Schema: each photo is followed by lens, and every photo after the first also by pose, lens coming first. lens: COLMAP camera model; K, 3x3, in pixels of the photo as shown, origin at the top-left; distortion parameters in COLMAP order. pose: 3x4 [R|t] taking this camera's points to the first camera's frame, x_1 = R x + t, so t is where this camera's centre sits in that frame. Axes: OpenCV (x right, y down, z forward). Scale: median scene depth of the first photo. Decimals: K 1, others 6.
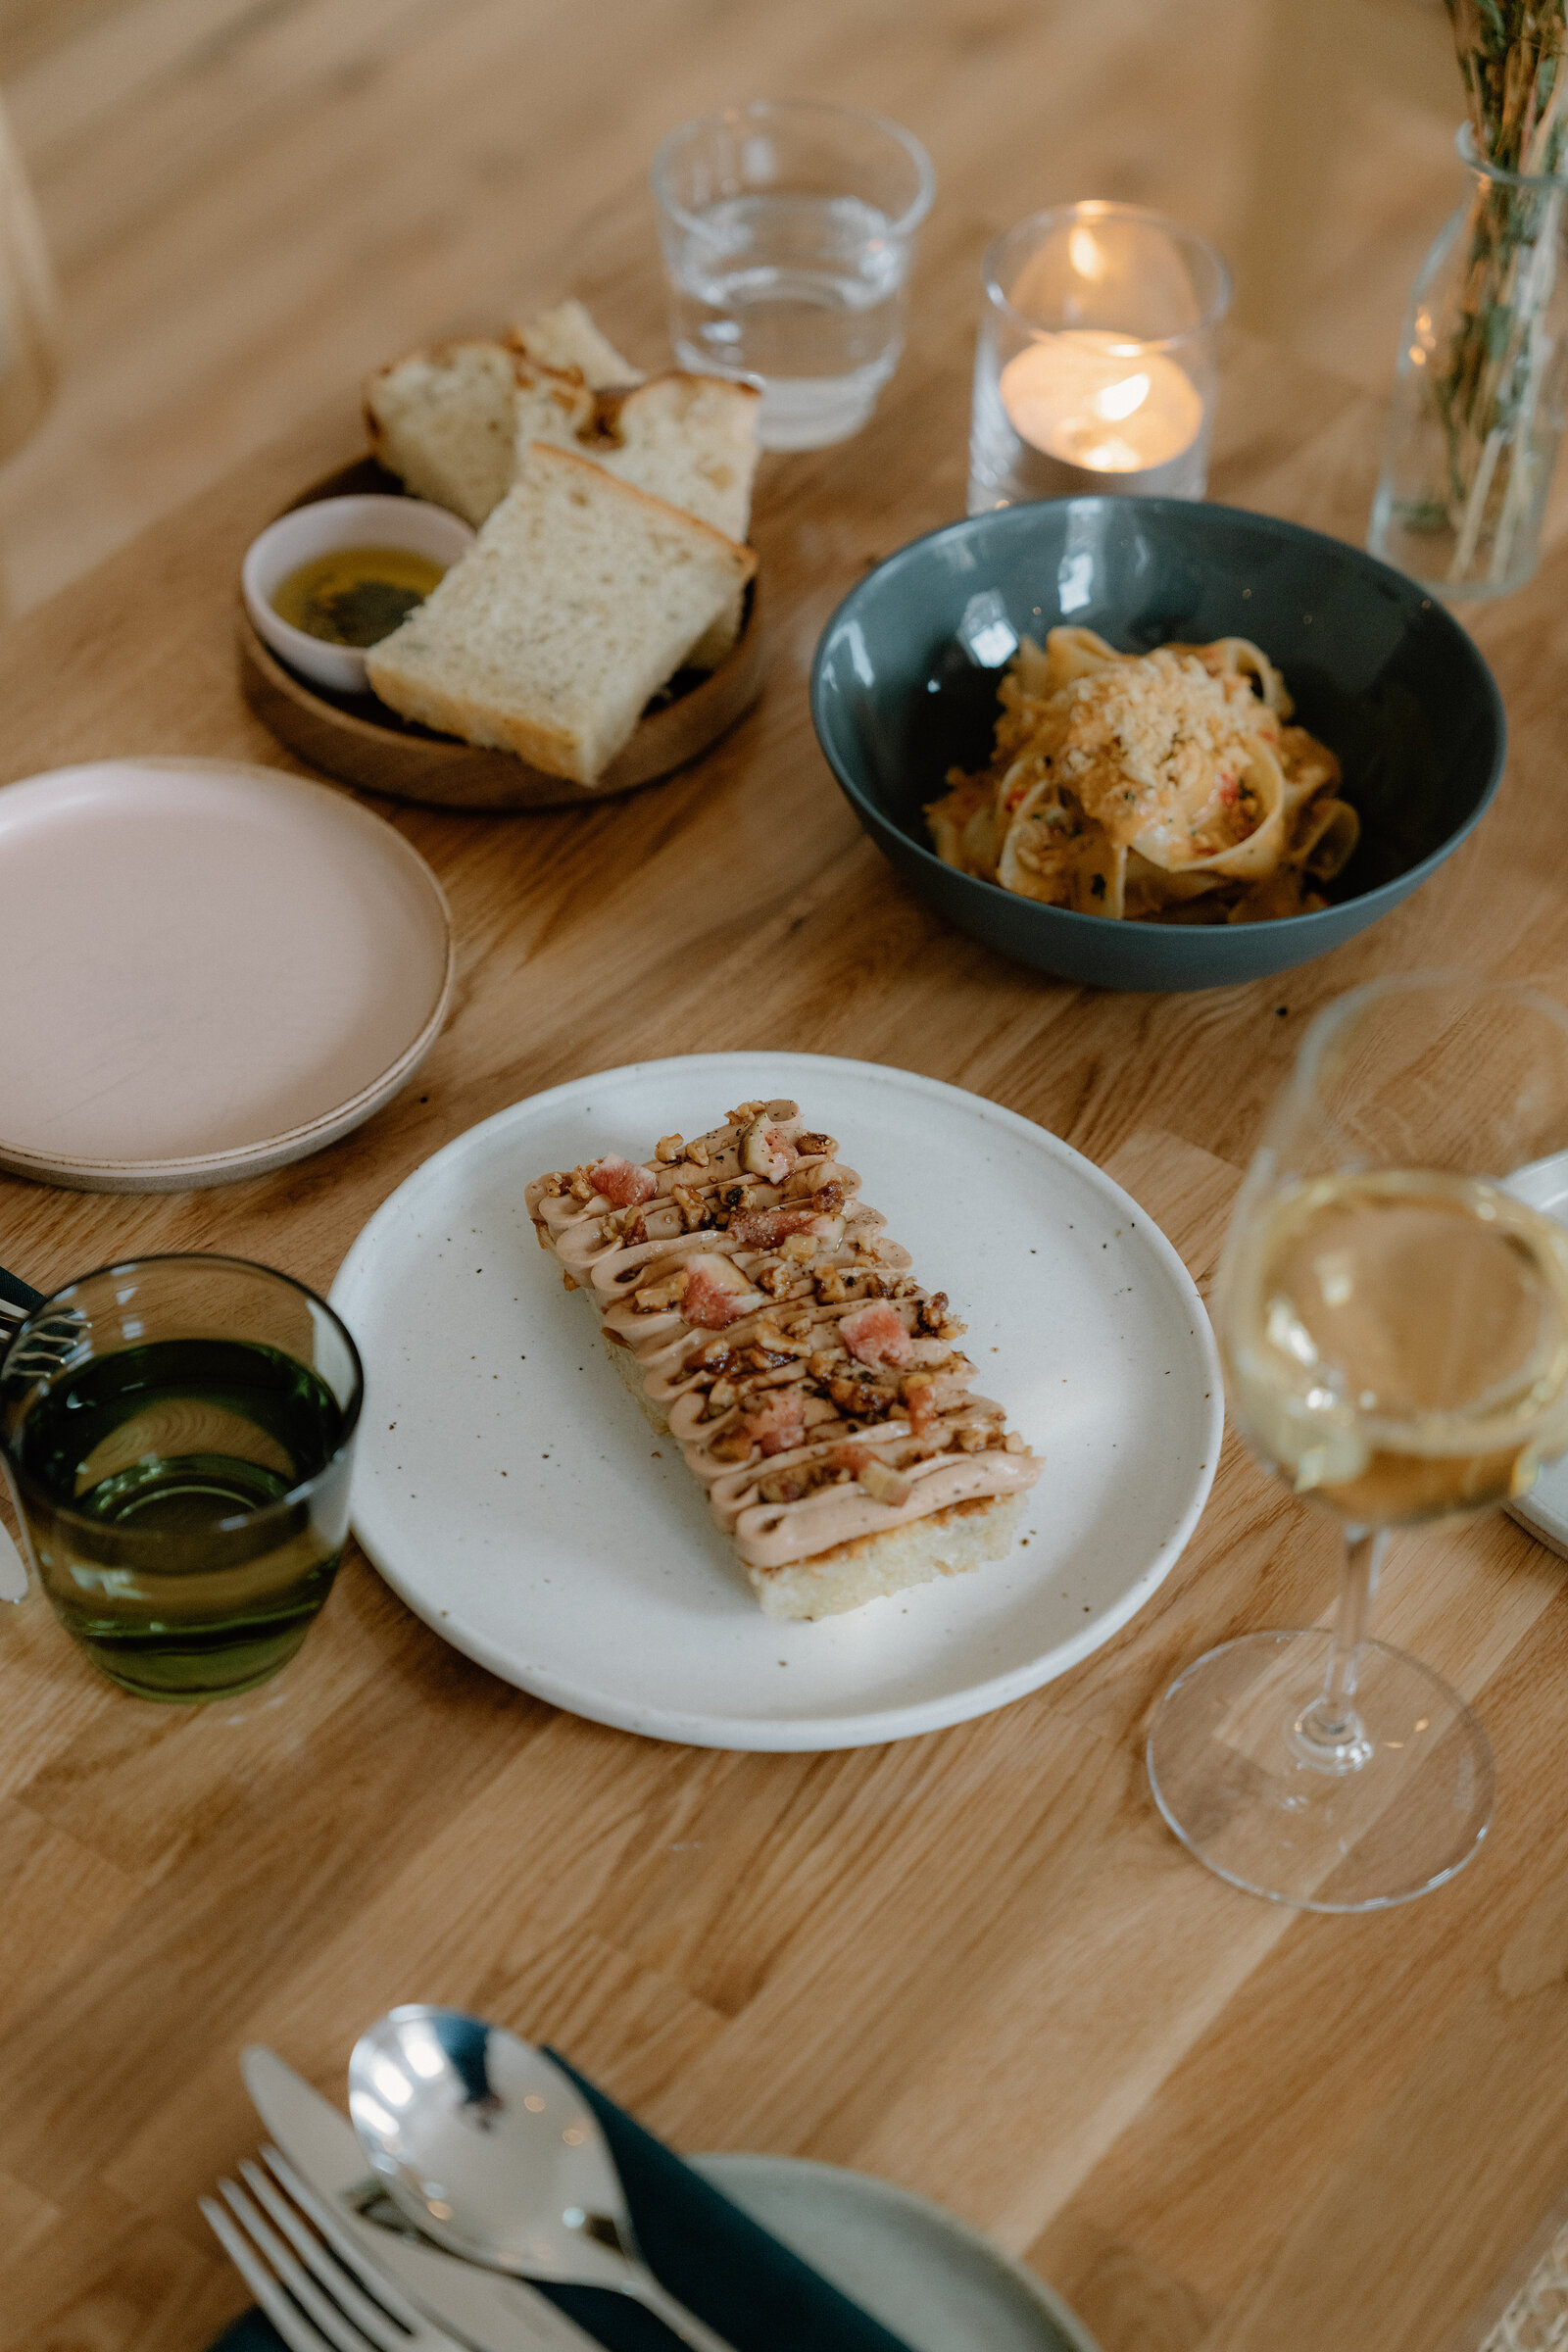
lens RADIAL K [[3346.1, 0, 783.6], [0, 3346.1, 1174.6], [0, 0, 1]] dist [-0.107425, 0.015849]
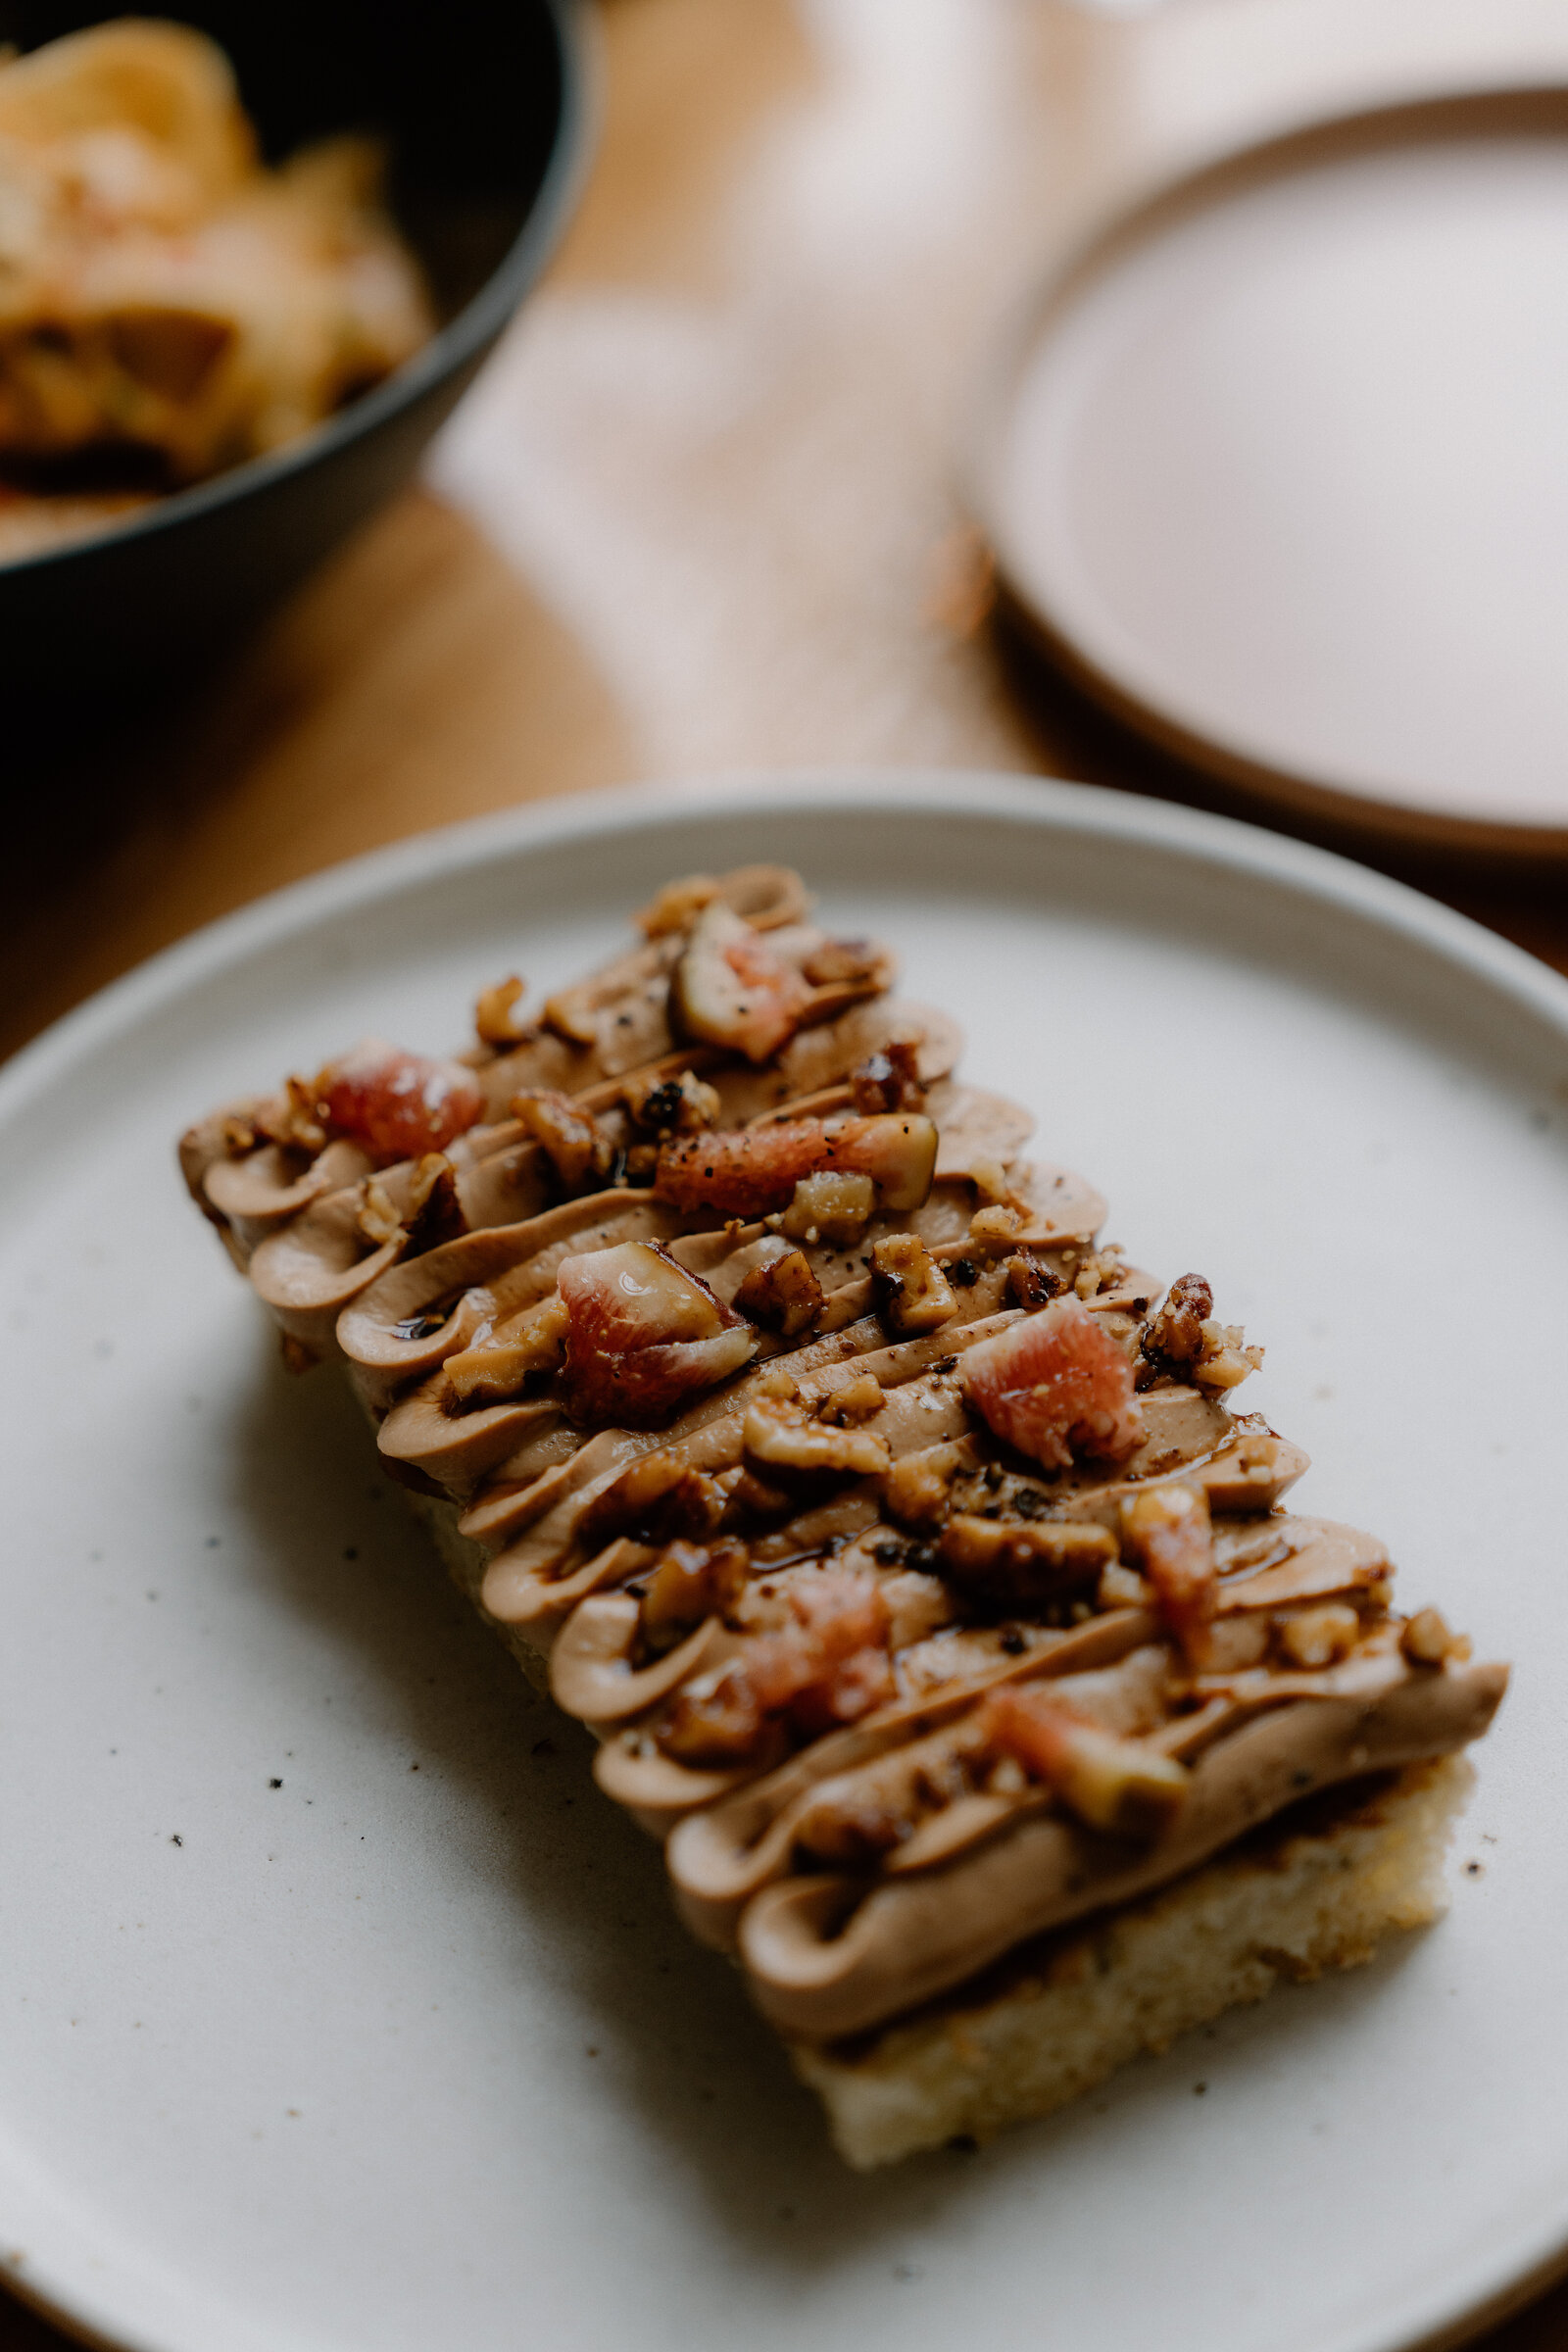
lens RADIAL K [[3346.1, 0, 783.6], [0, 3346.1, 1174.6], [0, 0, 1]] dist [-0.107425, 0.015849]
pose [[0.994824, -0.099639, 0.019944, -0.008181], [0.100104, 0.994691, -0.023849, 0.028094], [-0.017462, 0.025722, 0.999517, 0.599401]]
